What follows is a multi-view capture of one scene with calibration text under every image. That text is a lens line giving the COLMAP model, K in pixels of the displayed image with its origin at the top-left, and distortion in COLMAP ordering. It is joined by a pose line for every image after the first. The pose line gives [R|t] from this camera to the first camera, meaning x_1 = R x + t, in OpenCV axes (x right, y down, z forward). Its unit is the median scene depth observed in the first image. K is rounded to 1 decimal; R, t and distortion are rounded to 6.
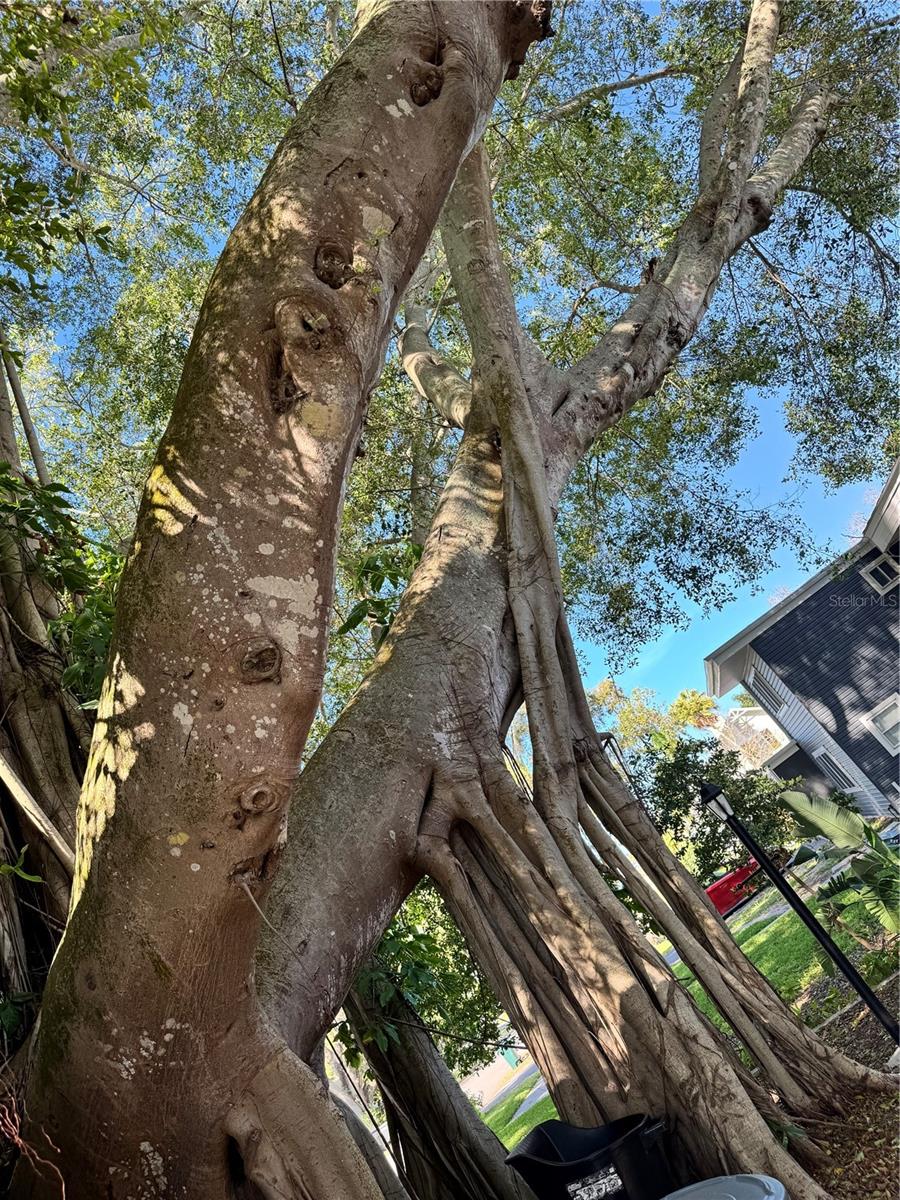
lens RADIAL K [[833.9, 0, 450.0], [0, 833.9, 600.0], [0, 0, 1]] dist [0.127879, -0.212222]
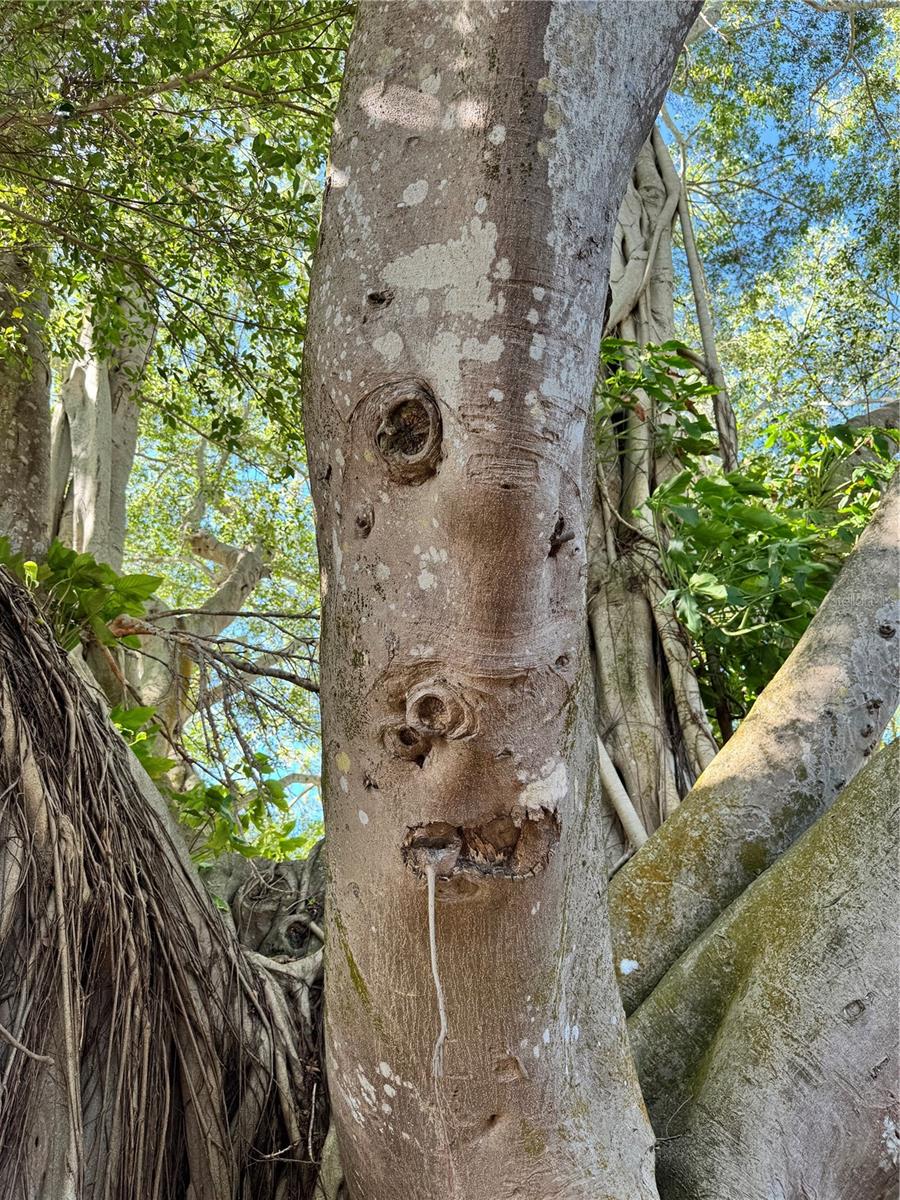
lens RADIAL K [[833.9, 0, 450.0], [0, 833.9, 600.0], [0, 0, 1]] dist [0.127879, -0.212222]
pose [[0.583549, -0.001329, -0.812077, 0.182089], [0.062624, 0.997094, 0.043369, 0.149285], [0.809660, -0.076163, 0.581937, 0.722867]]
